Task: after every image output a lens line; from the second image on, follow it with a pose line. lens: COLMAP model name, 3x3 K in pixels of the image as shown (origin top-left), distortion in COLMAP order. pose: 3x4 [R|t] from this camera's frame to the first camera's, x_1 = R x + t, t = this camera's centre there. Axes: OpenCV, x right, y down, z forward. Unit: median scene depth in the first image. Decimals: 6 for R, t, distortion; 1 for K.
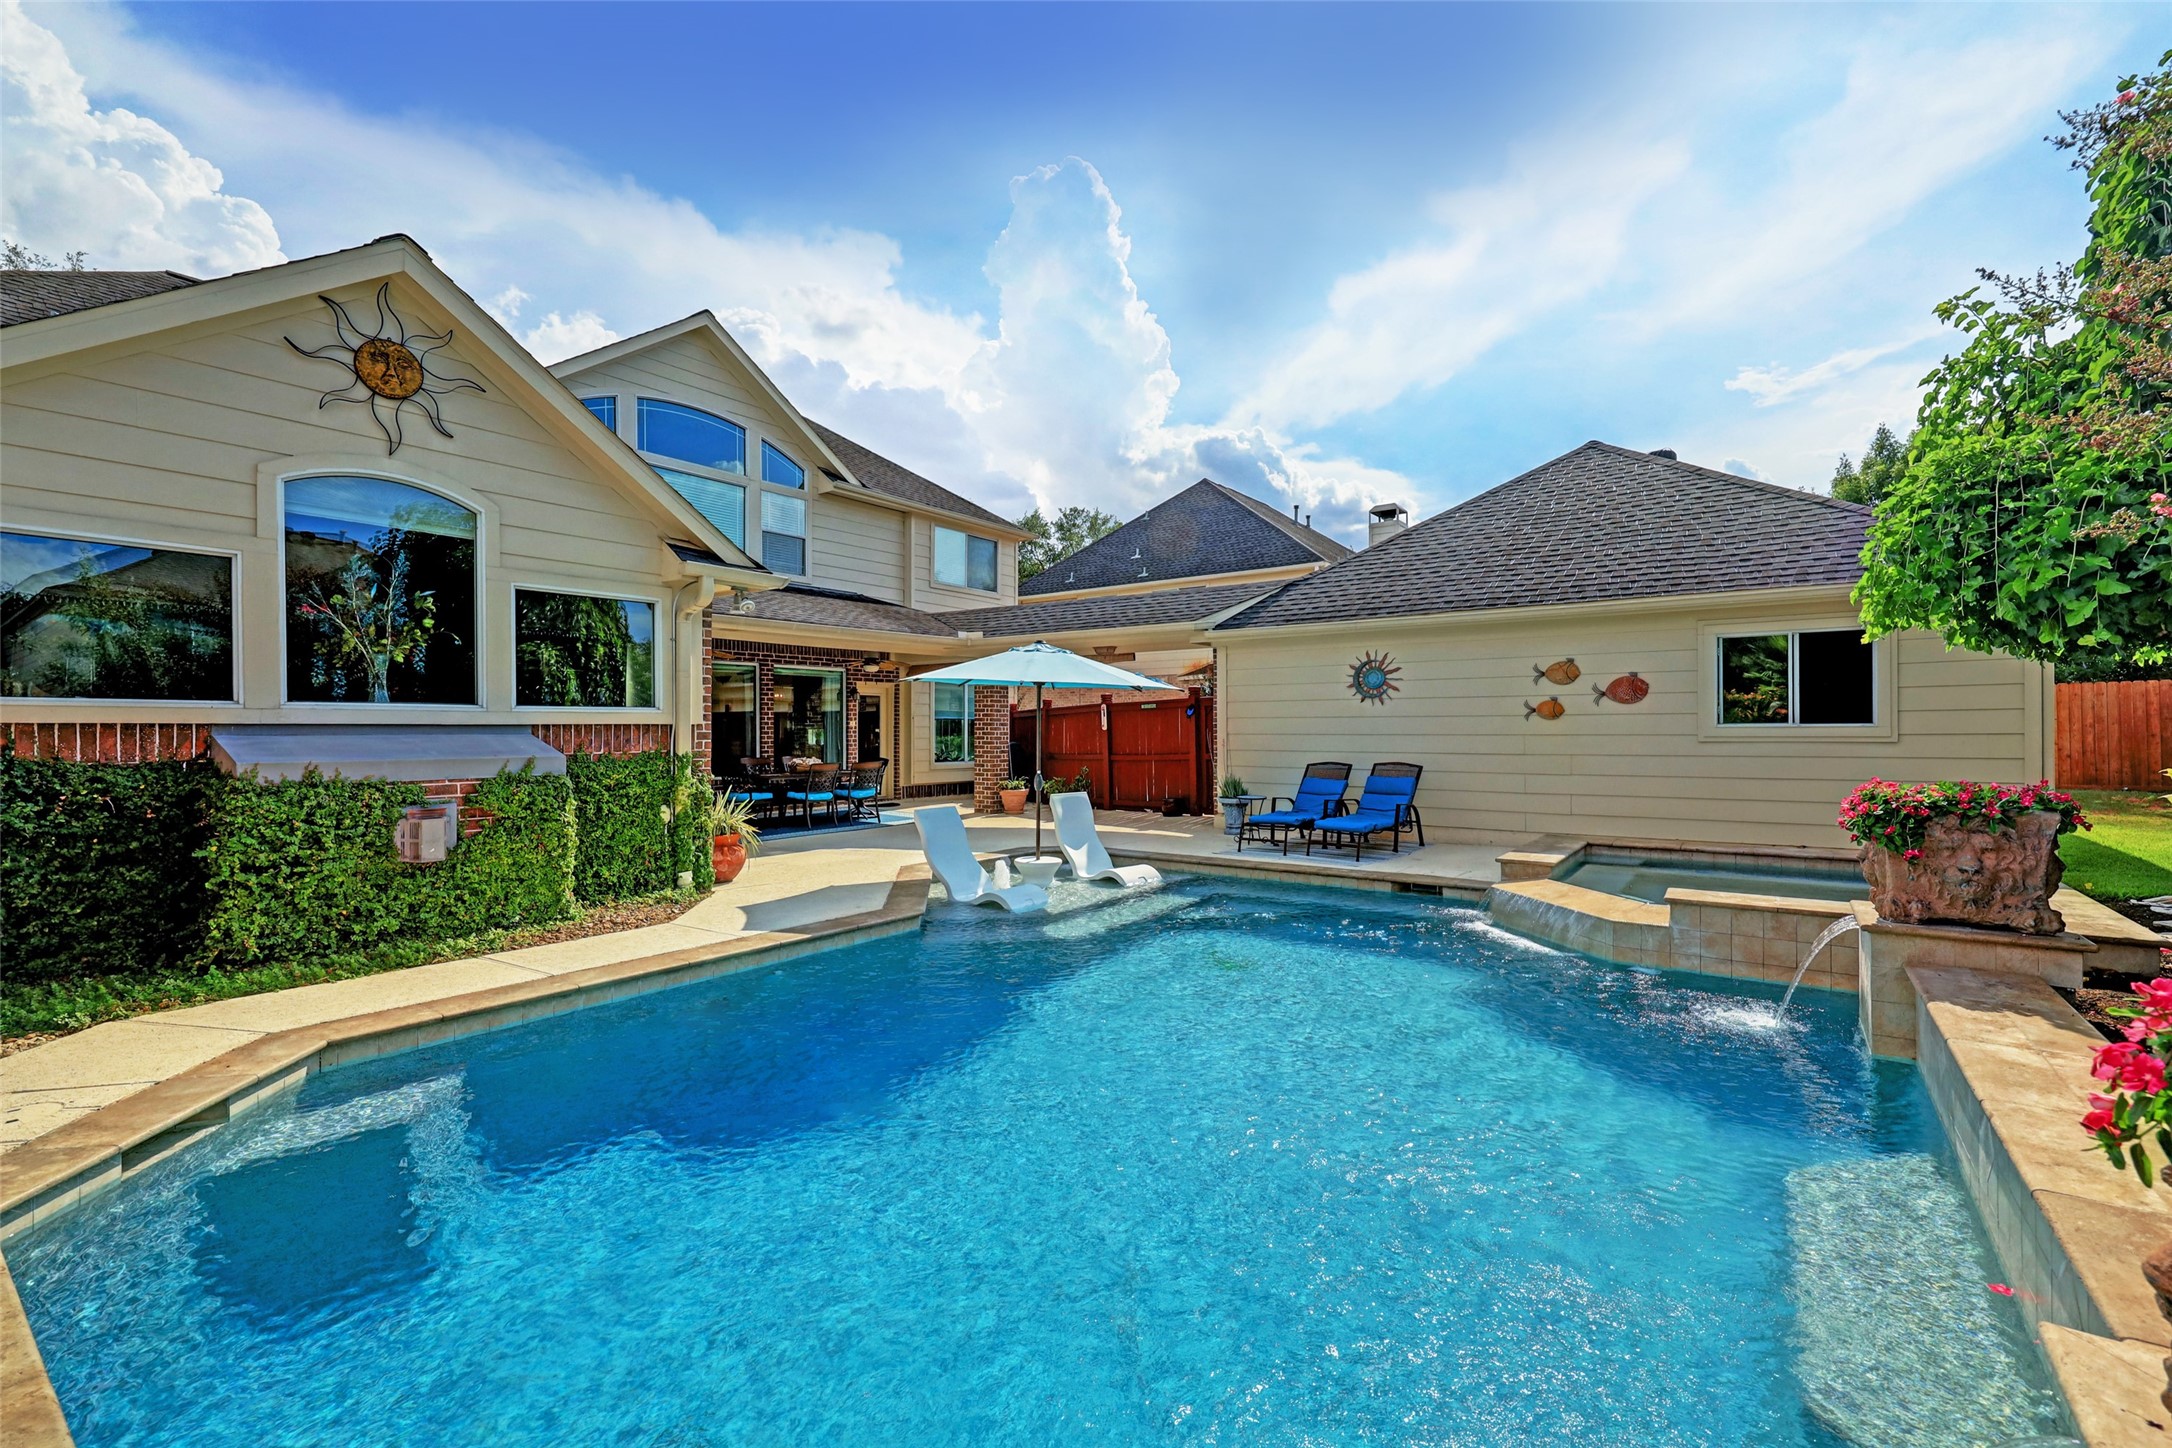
lens RADIAL K [[943.8, 0, 1086.4], [0, 943.8, 731.4], [0, 0, 1]] dist [0.002570, -0.000610]
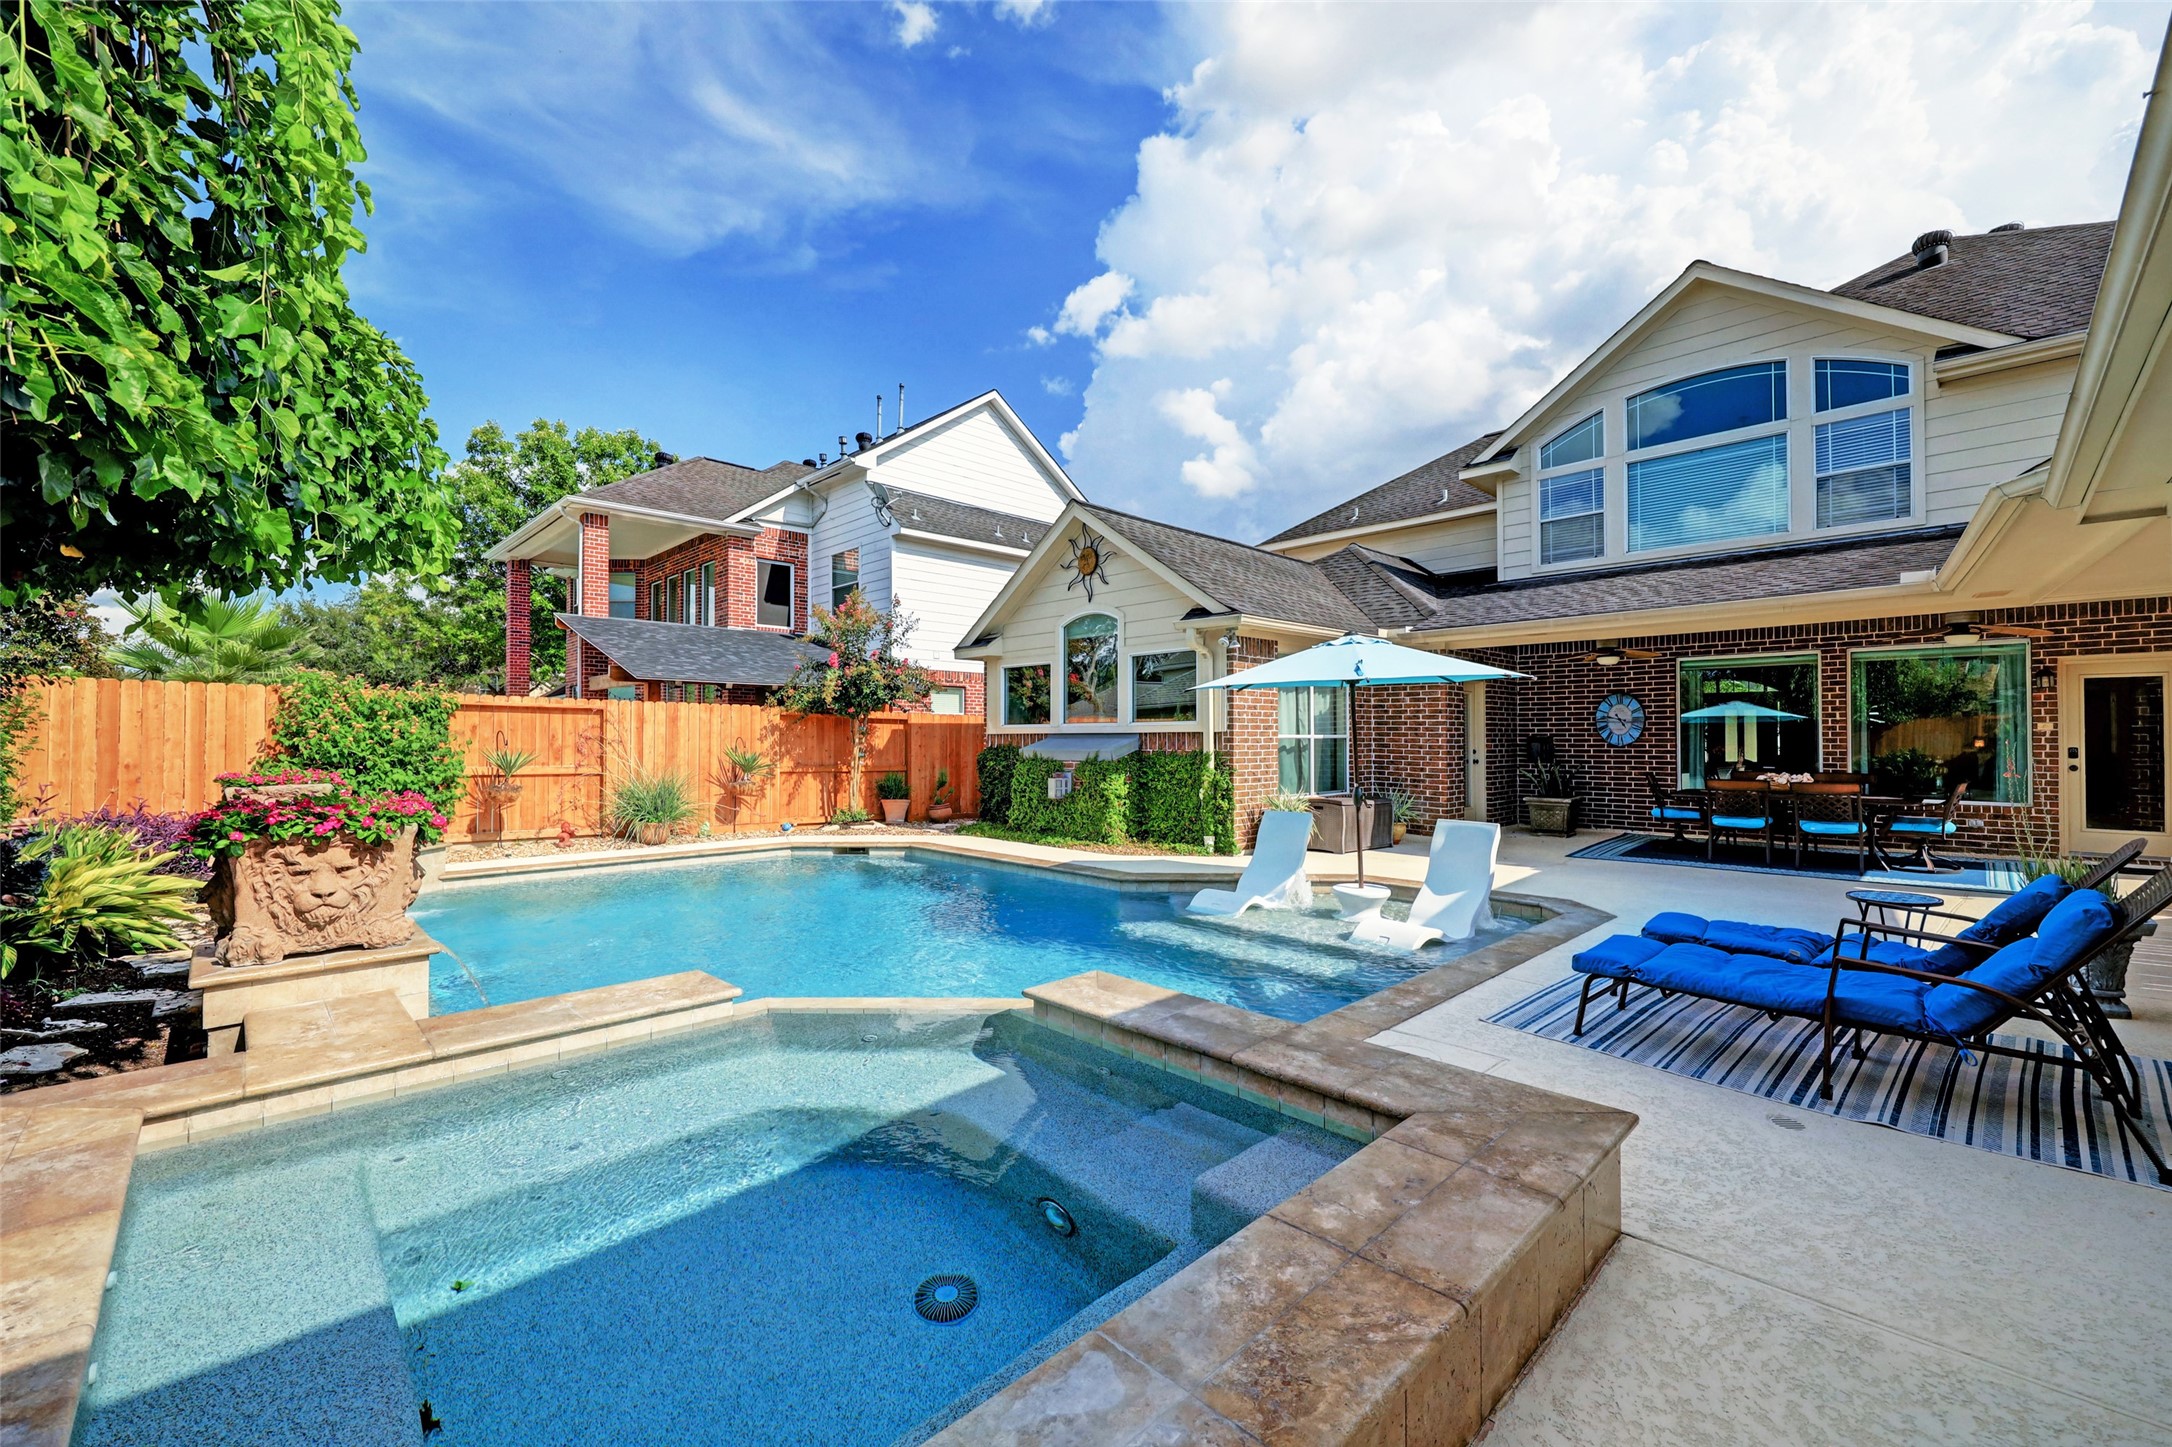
lens RADIAL K [[896.8, 0, 1086.7], [0, 896.8, 718.2], [0, 0, 1]] dist [-0.001541, 0.000833]
pose [[-0.173482, -0.014228, -0.984734, 0.939344], [-0.002300, 0.999899, -0.014042, -0.008972], [0.984834, -0.000171, -0.173497, 1.059428]]
